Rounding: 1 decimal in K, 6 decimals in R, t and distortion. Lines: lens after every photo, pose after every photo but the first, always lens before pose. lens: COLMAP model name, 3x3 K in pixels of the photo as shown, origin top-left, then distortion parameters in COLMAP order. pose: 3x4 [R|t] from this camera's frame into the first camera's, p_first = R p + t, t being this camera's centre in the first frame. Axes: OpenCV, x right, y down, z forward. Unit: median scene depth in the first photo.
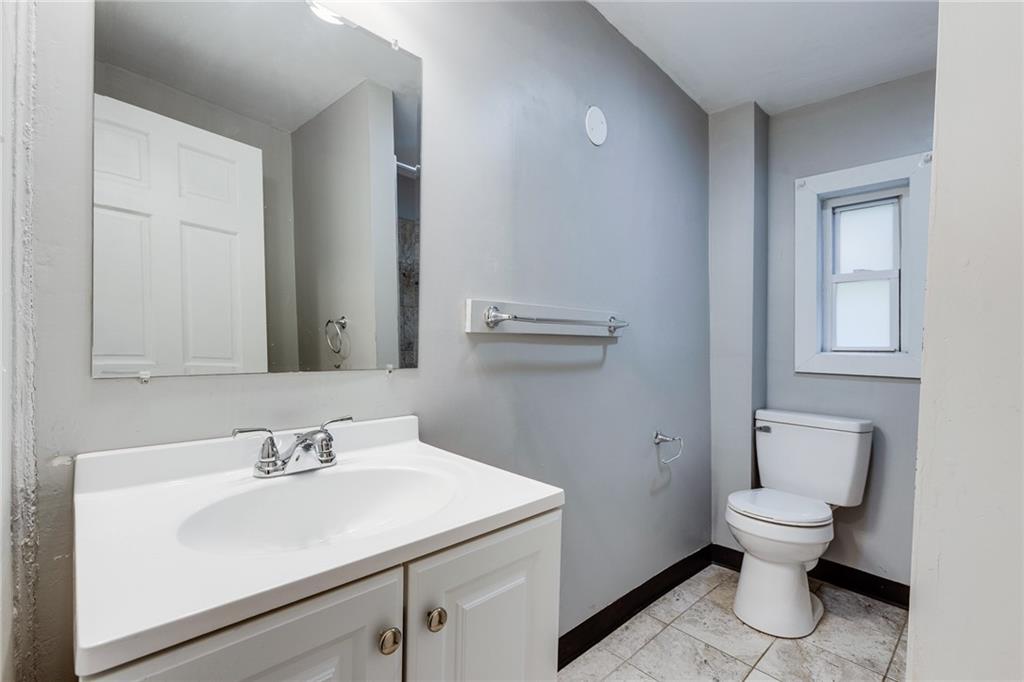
lens RADIAL K [[456.3, 0, 506.2], [0, 456.3, 344.1], [0, 0, 1]] dist [-0.023042, 0.012297]
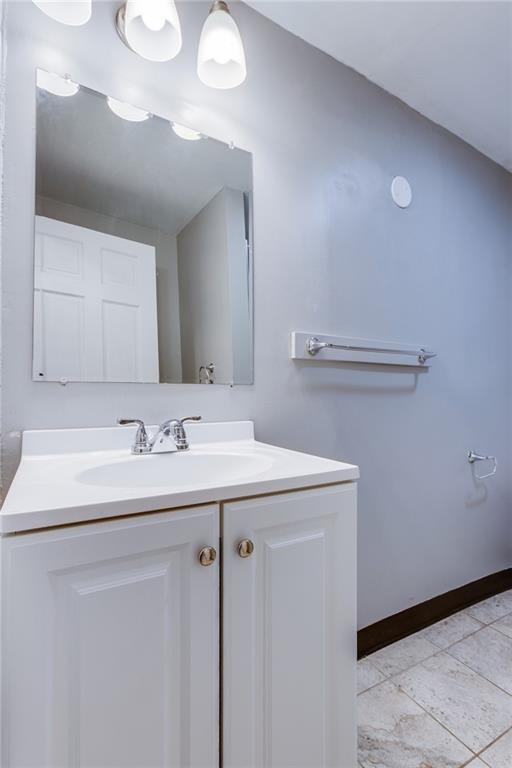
lens RADIAL K [[368.2, 0, 269.3], [0, 368.2, 386.8], [0, 0, 1]] dist [-0.033484, 0.024840]
pose [[0.974234, -0.026562, -0.223972, 0.072681], [0.017669, 0.998977, -0.041617, 0.087680], [0.224848, 0.036588, 0.973707, -0.008288]]
